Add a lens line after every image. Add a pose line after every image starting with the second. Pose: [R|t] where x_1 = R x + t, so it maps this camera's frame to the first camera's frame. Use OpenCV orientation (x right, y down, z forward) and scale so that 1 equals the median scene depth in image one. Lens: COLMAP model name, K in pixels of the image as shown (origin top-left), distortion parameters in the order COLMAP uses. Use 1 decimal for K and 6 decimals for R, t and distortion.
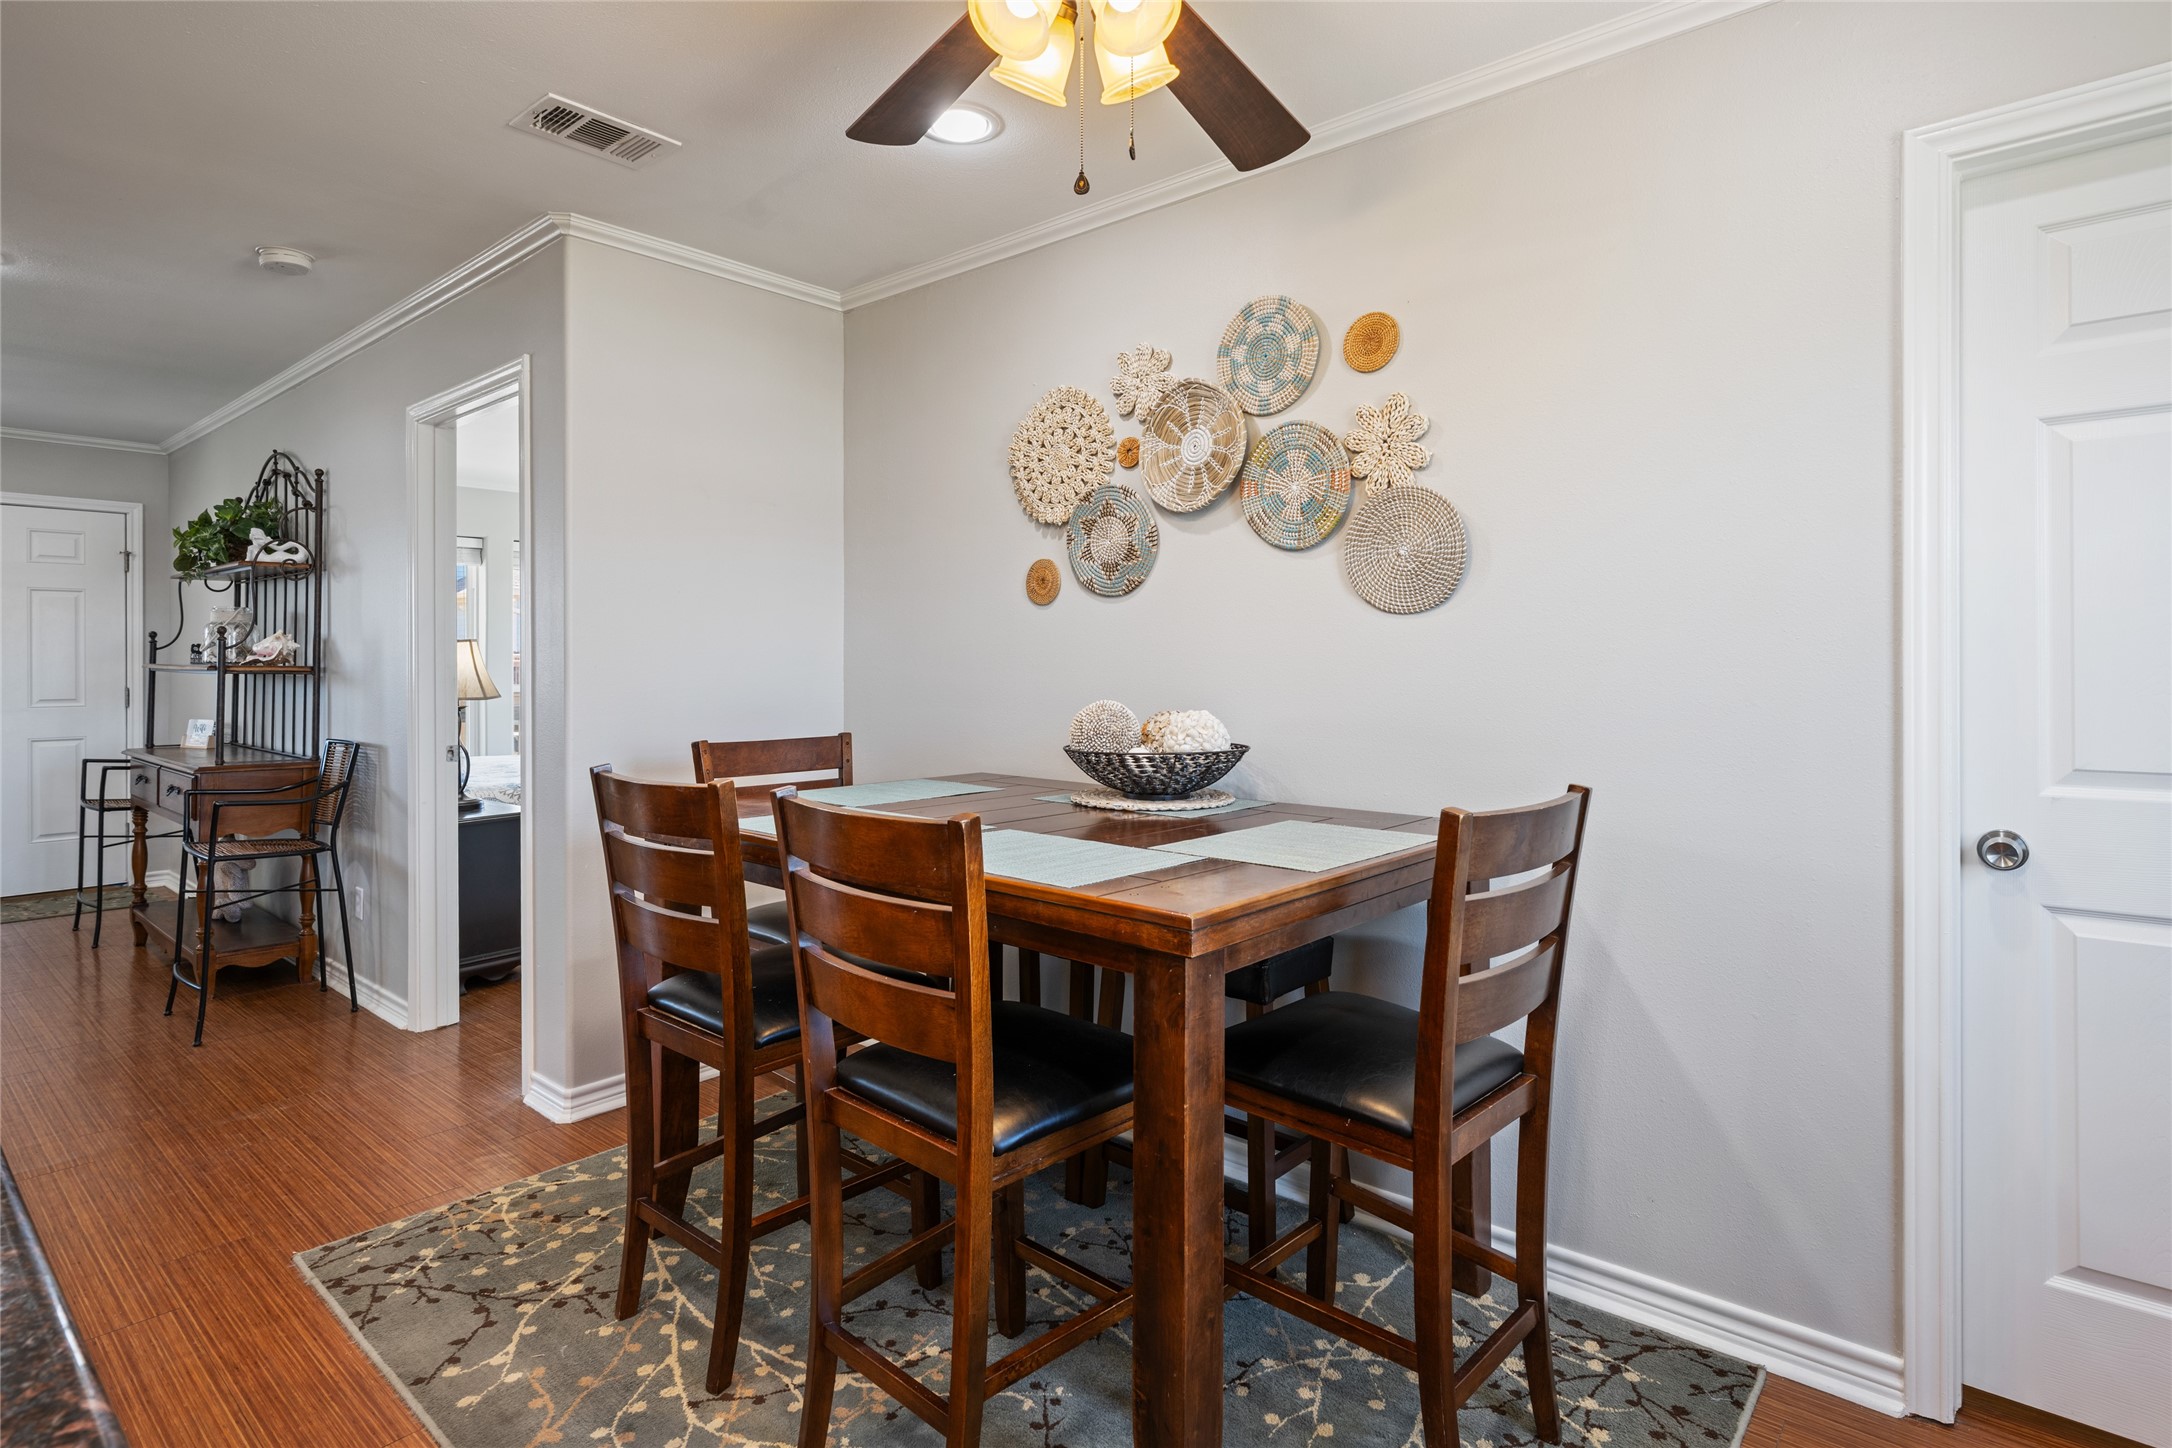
lens RADIAL K [[1114.3, 0, 1081.4], [0, 1114.3, 660.5], [0, 0, 1]] dist [-0.004697, 0.000155]
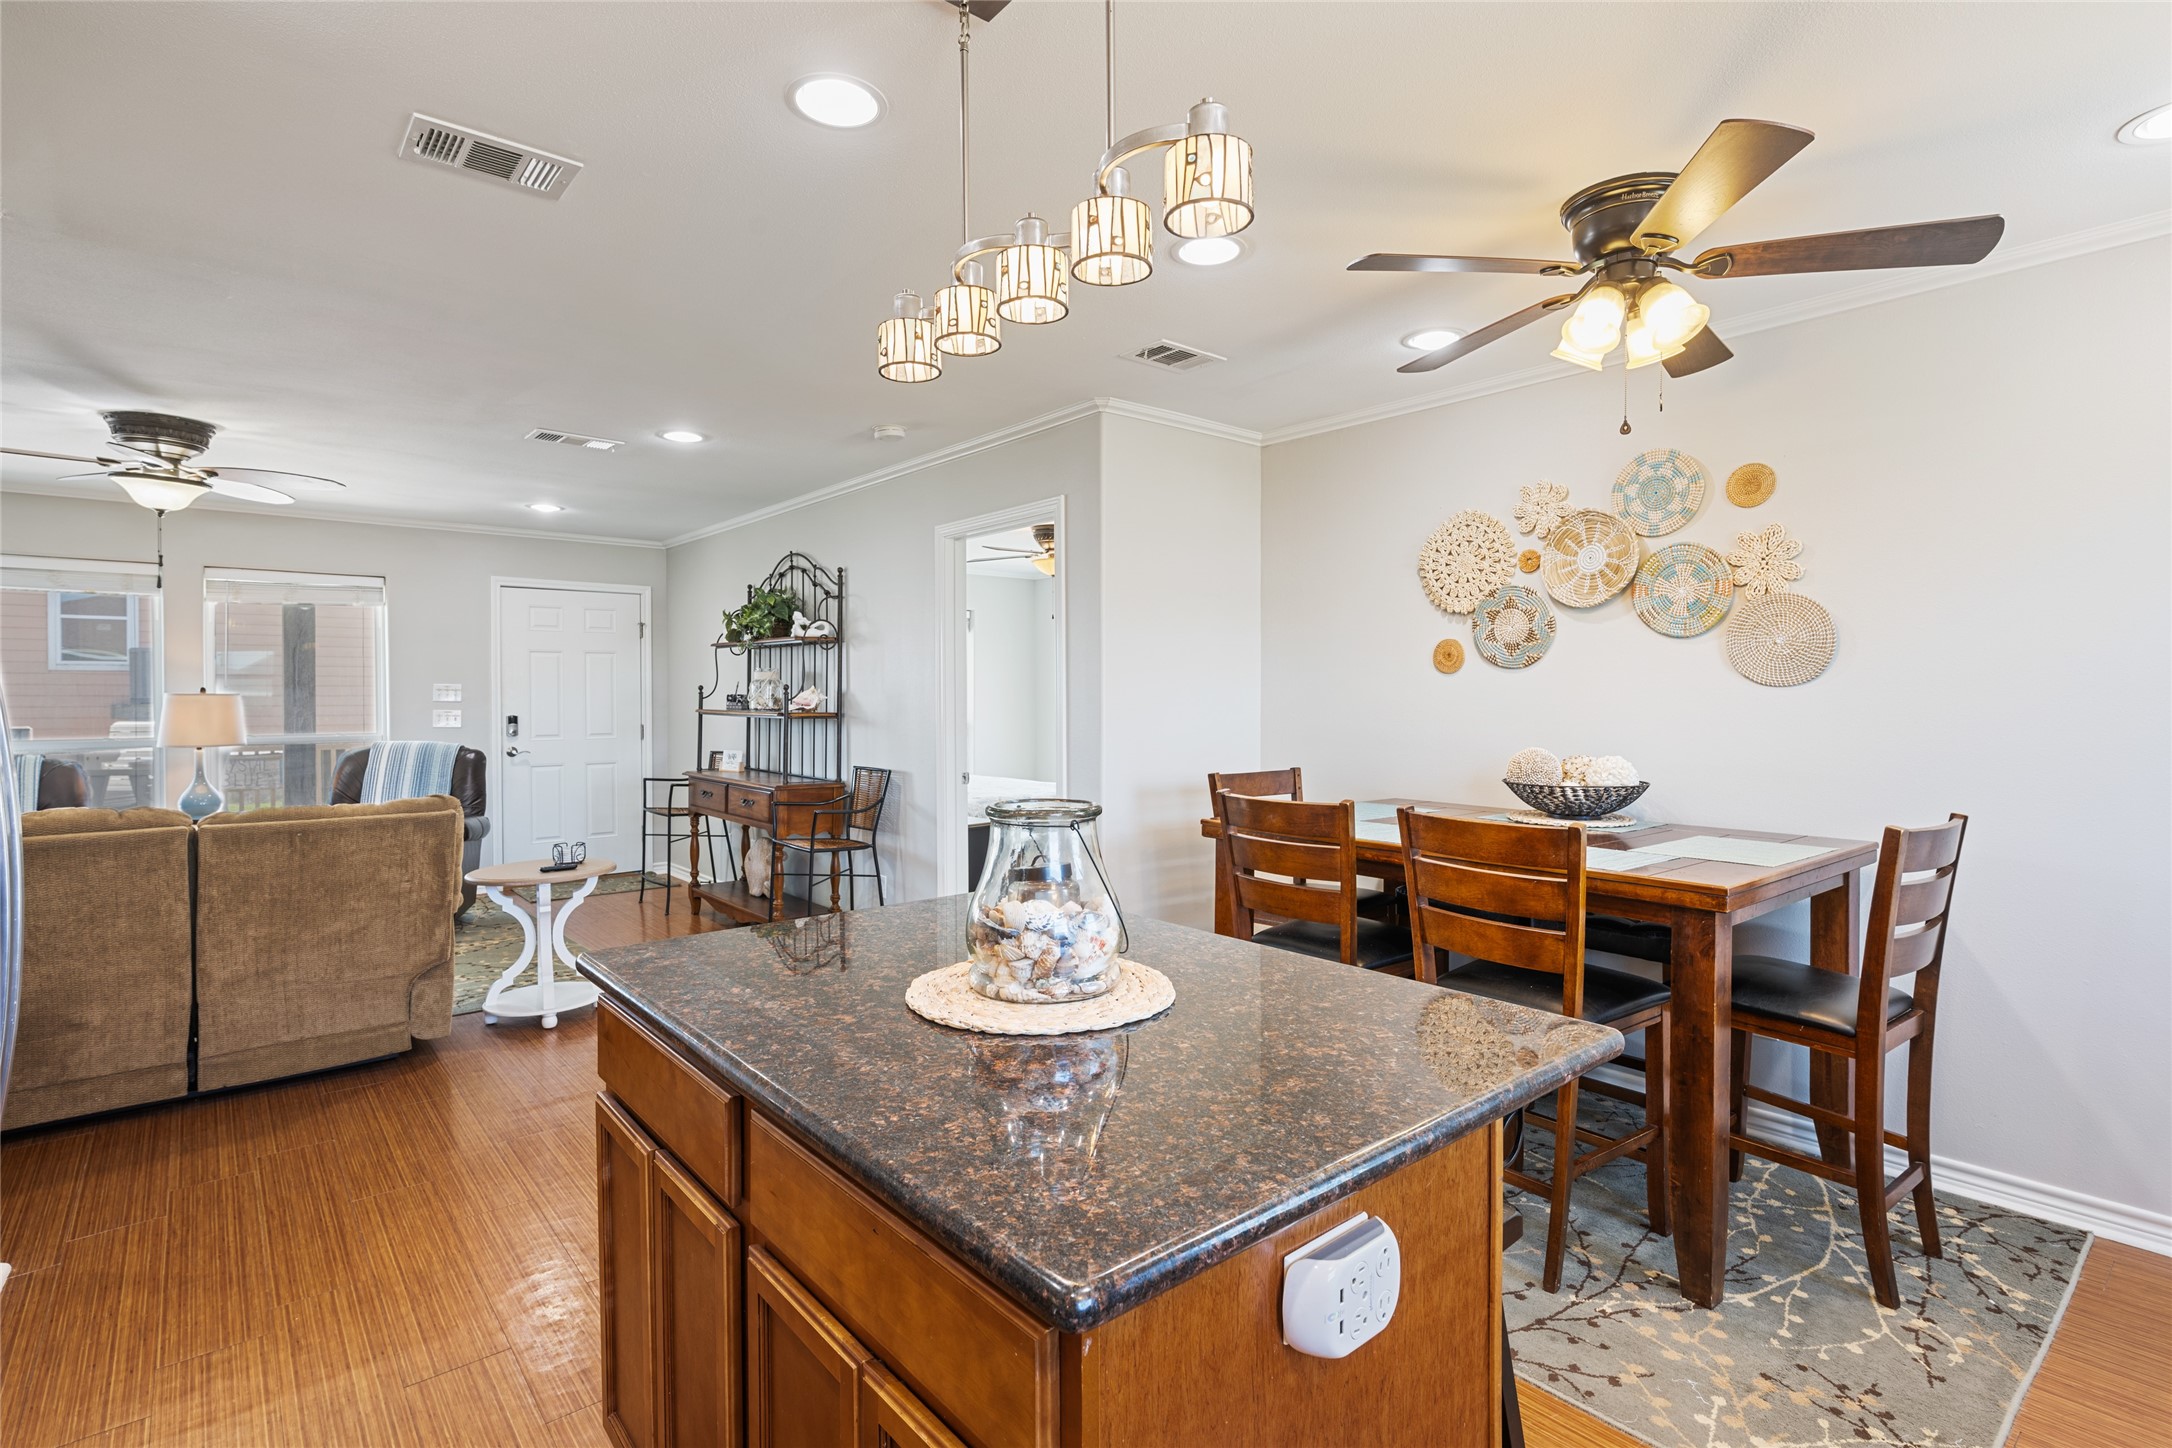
lens RADIAL K [[1043.5, 0, 1084.3], [0, 1043.5, 707.6], [0, 0, 1]] dist [-0.000024, 0.000508]
pose [[0.987696, 0.001743, -0.156378, -0.309589], [0.000538, 0.999894, 0.014539, -0.031311], [0.156387, -0.014444, 0.987590, -0.347166]]
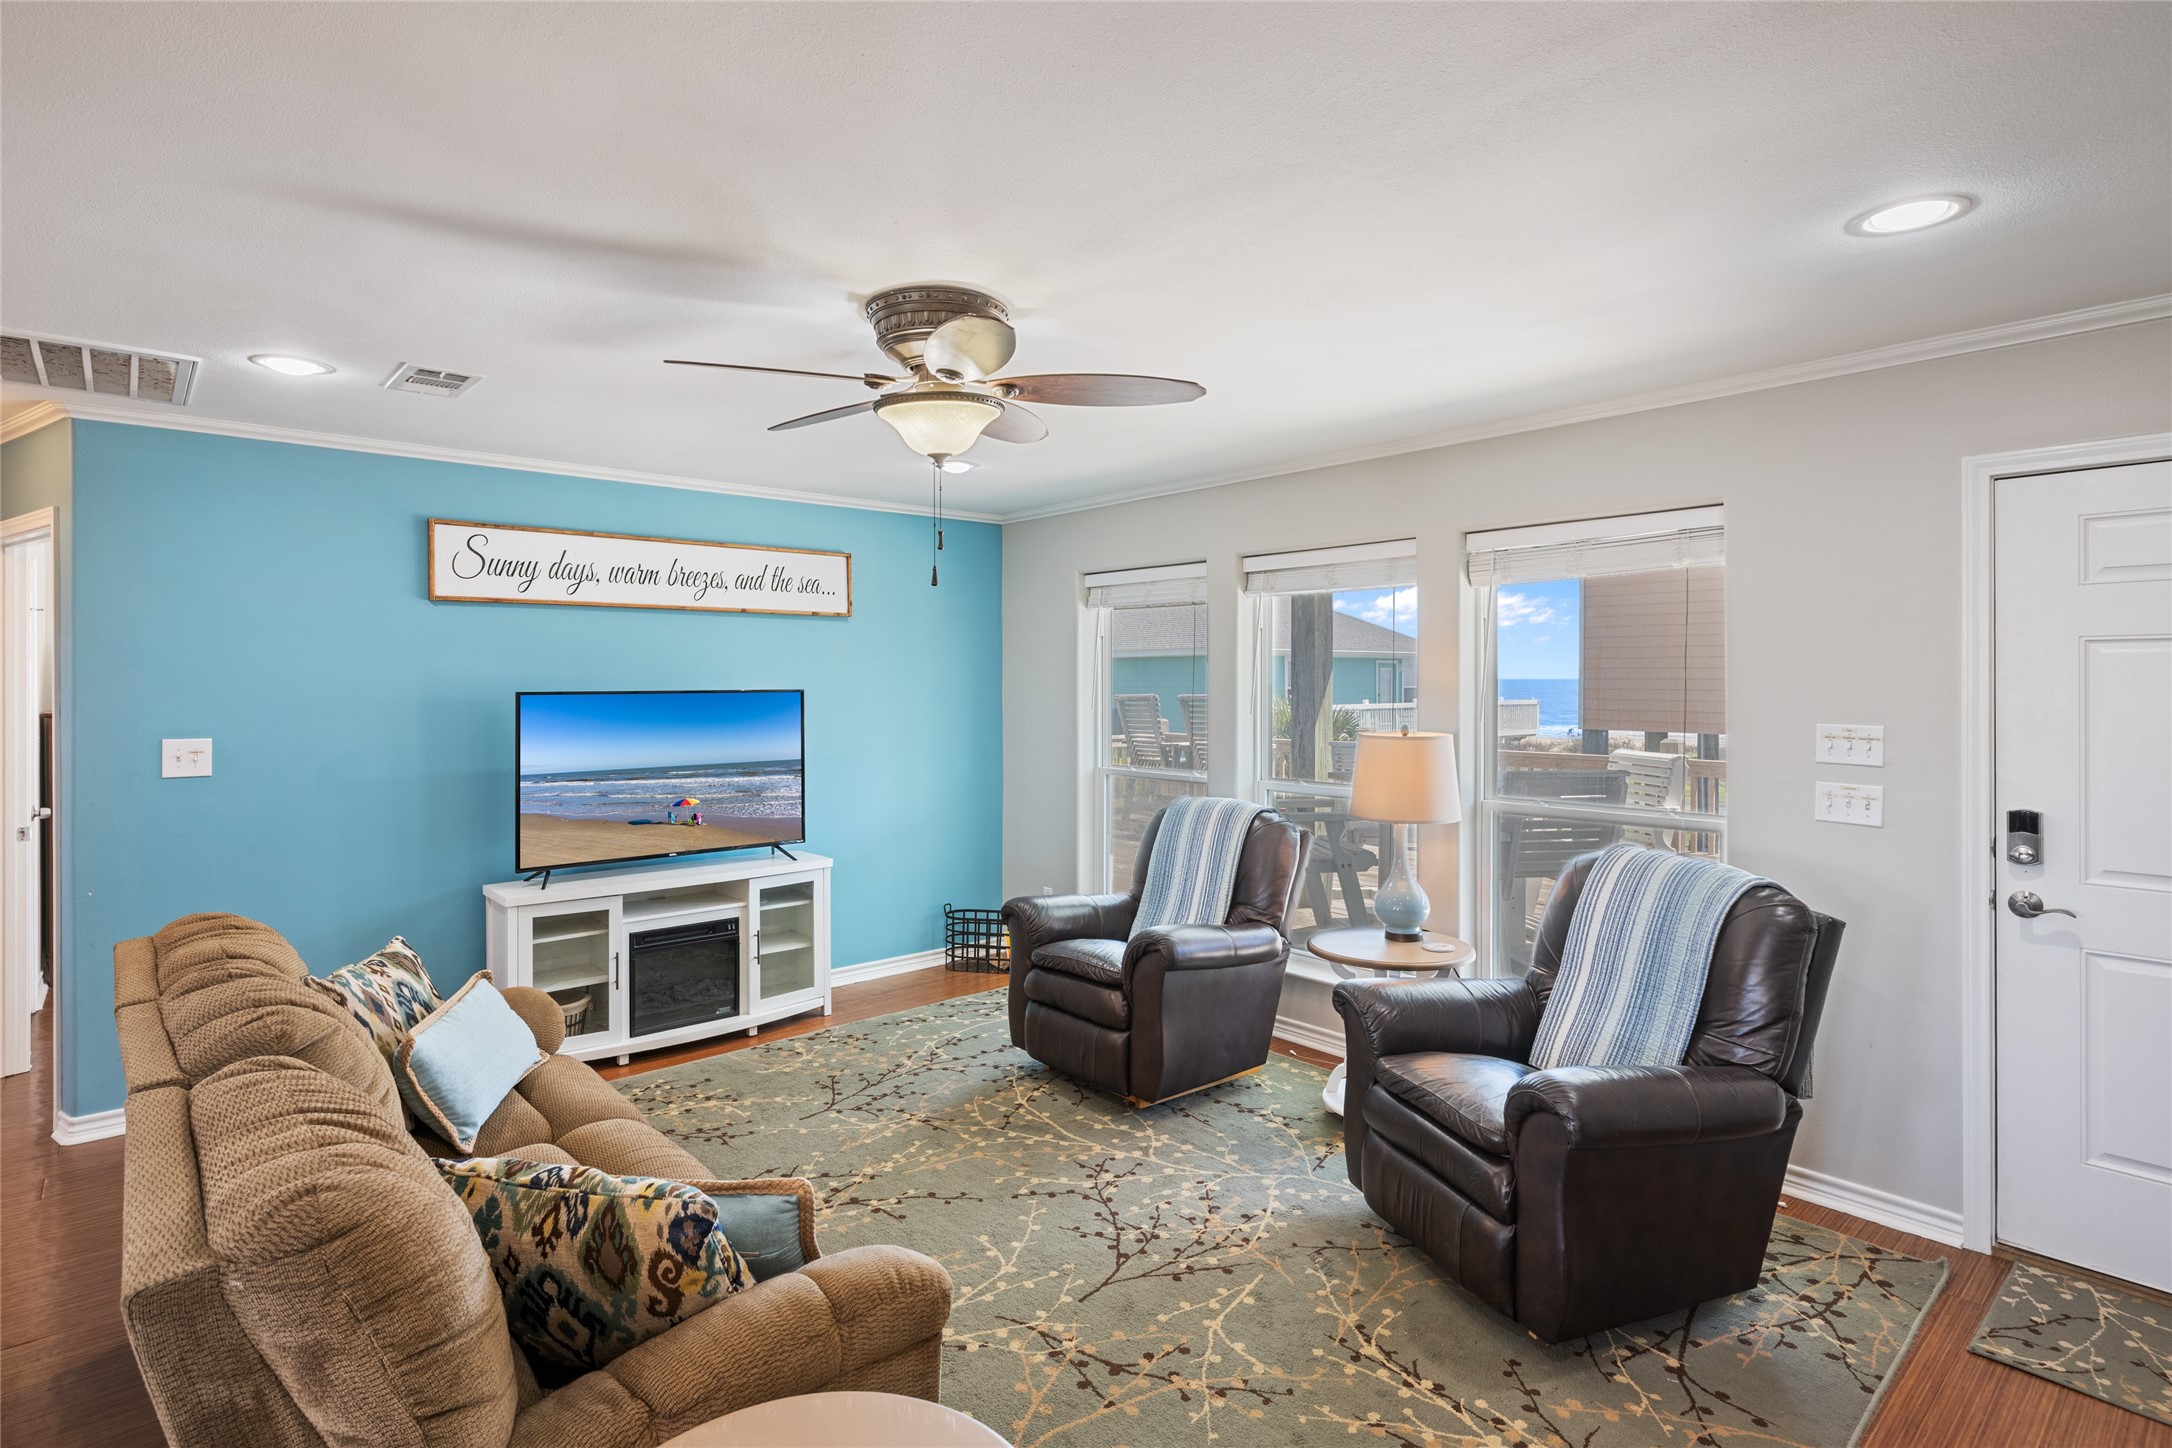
lens RADIAL K [[1083.5, 0, 1063.5], [0, 1083.5, 680.3], [0, 0, 1]] dist [-0.000556, 0.000306]
pose [[-0.147533, 0.001970, -0.989055, -0.967916], [0.003559, 0.999993, 0.001461, -0.103543], [0.989051, -0.003305, -0.147539, 1.245486]]
